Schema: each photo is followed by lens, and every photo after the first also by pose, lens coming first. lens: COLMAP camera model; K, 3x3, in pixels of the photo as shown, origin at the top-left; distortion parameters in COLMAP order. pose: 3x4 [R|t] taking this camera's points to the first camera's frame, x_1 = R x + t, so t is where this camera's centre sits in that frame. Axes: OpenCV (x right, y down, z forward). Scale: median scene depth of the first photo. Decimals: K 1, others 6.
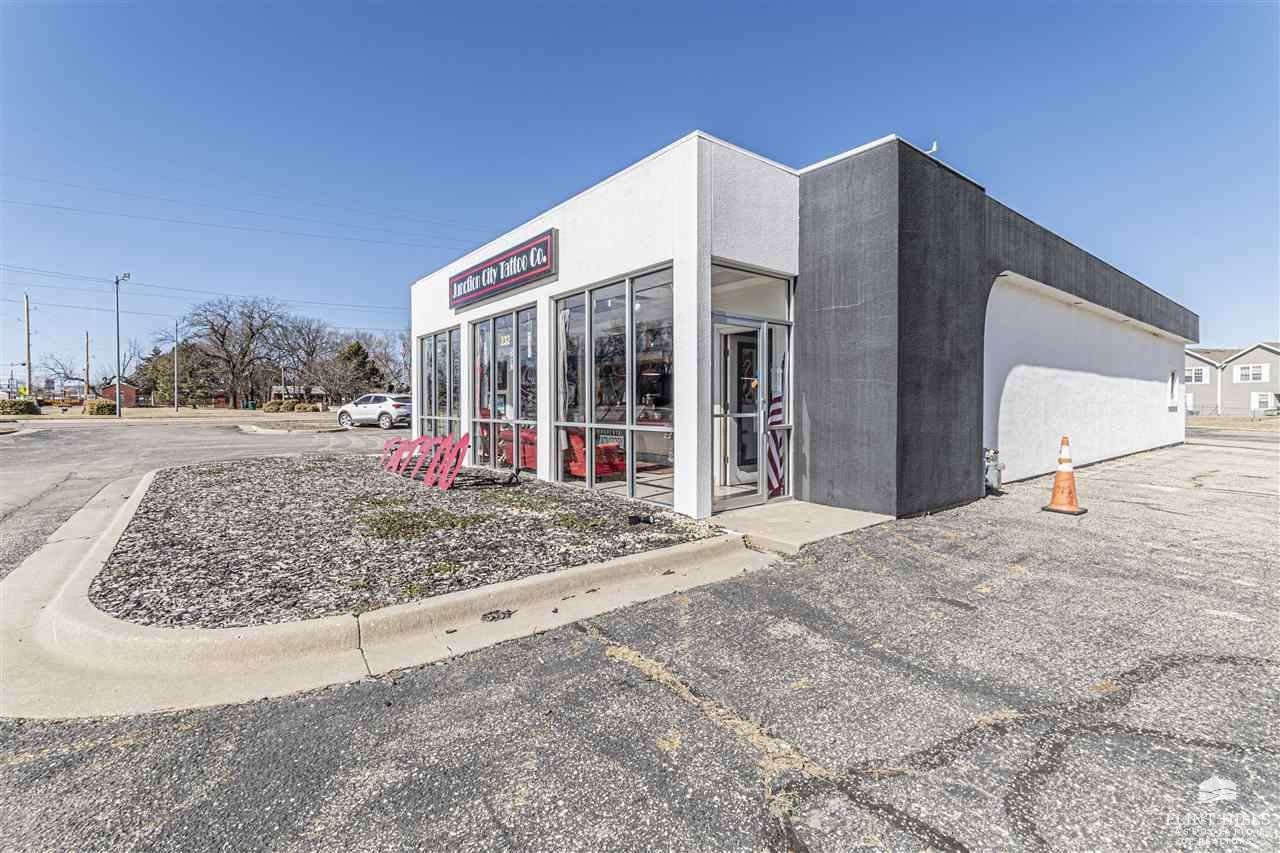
lens RADIAL K [[564.8, 0, 642.4], [0, 564.8, 422.1], [0, 0, 1]] dist [-0.007032, 0.003453]
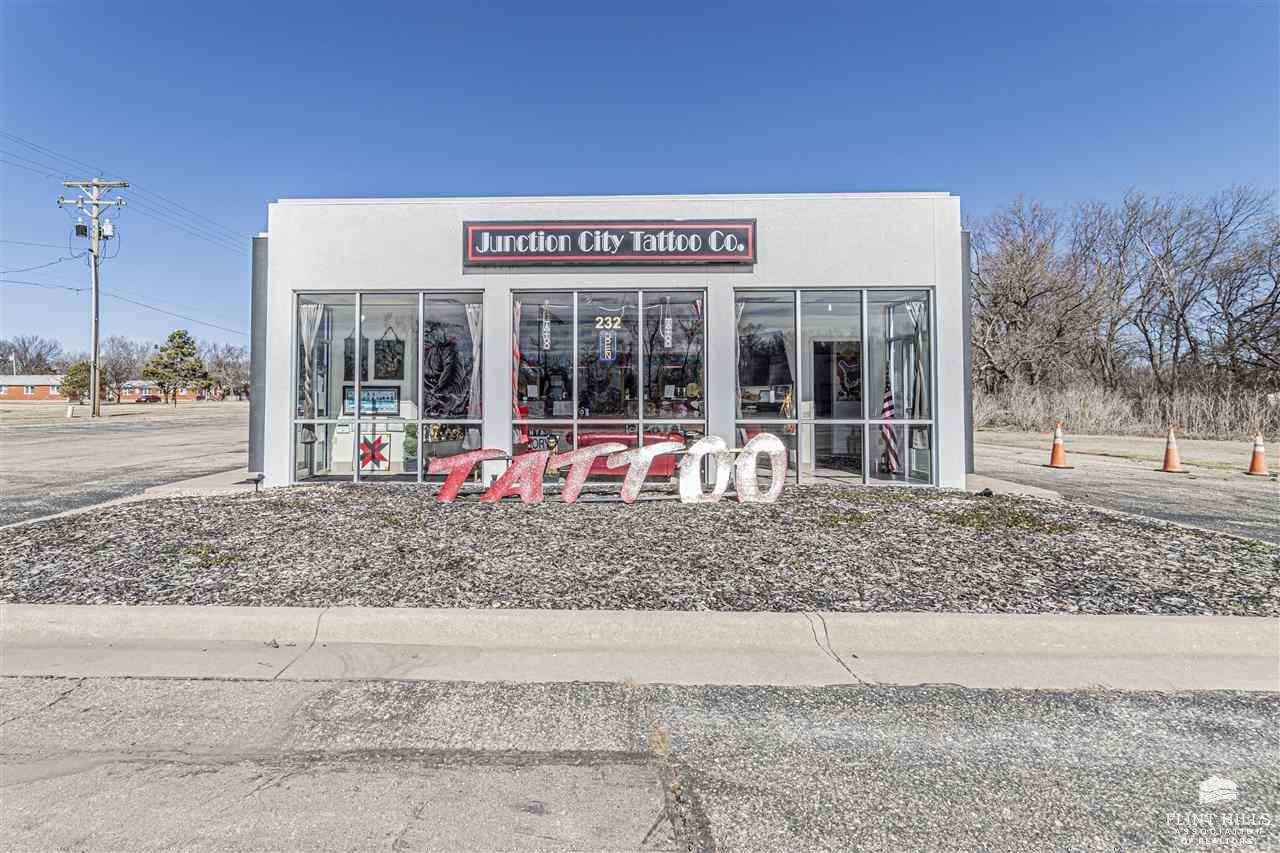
lens RADIAL K [[564.8, 0, 573.9], [0, 564.8, 373.8], [0, 0, 1]] dist [-0.007032, 0.003453]
pose [[0.634428, 0.034521, 0.772211, -0.920041], [0.028931, 0.997242, -0.068350, -0.017459], [-0.772440, 0.065704, 0.631679, 0.539519]]
